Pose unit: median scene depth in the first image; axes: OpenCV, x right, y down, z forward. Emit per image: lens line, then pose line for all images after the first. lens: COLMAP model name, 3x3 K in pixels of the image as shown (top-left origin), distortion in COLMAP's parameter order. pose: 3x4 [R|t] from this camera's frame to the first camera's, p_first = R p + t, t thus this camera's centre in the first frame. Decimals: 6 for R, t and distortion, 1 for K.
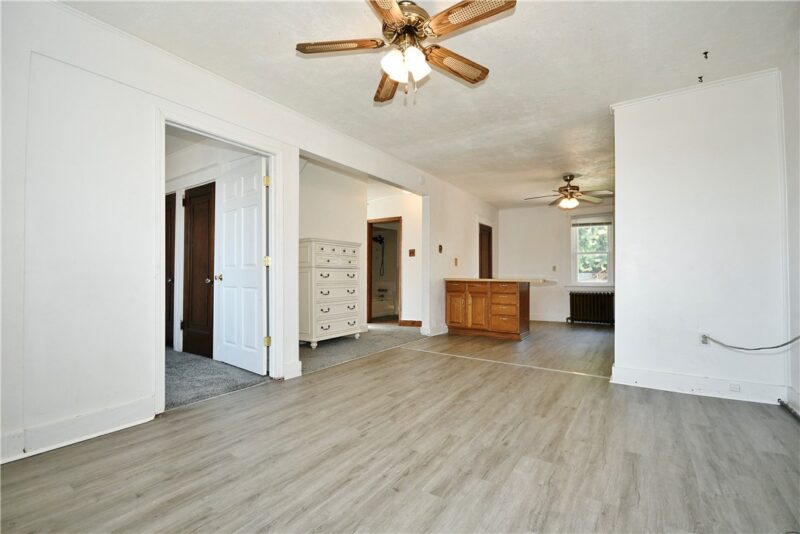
lens RADIAL K [[354.9, 0, 394.8], [0, 354.9, 267.3], [0, 0, 1]] dist [-0.002746, -0.005954]
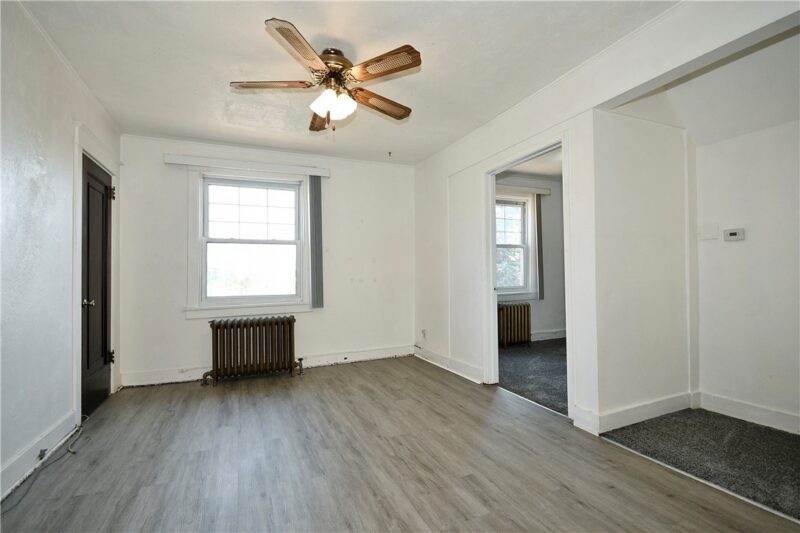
lens RADIAL K [[354.9, 0, 402.3], [0, 354.9, 269.8], [0, 0, 1]] dist [-0.002746, -0.005954]
pose [[-0.507390, -0.007130, -0.861687, 0.767166], [0.028496, 0.999280, -0.025048, -0.017278], [0.861245, -0.037263, -0.506822, 1.509802]]
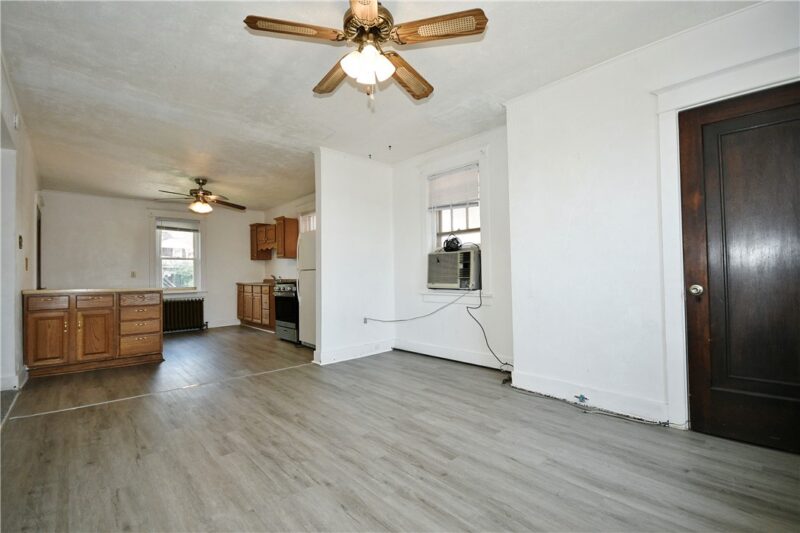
lens RADIAL K [[354.9, 0, 394.3], [0, 354.9, 271.0], [0, 0, 1]] dist [-0.002746, -0.005954]
pose [[0.219901, 0.013533, 0.975428, -0.772701], [-0.007396, 0.999898, -0.012205, 0.001182], [-0.975494, -0.004531, 0.219979, 0.624678]]
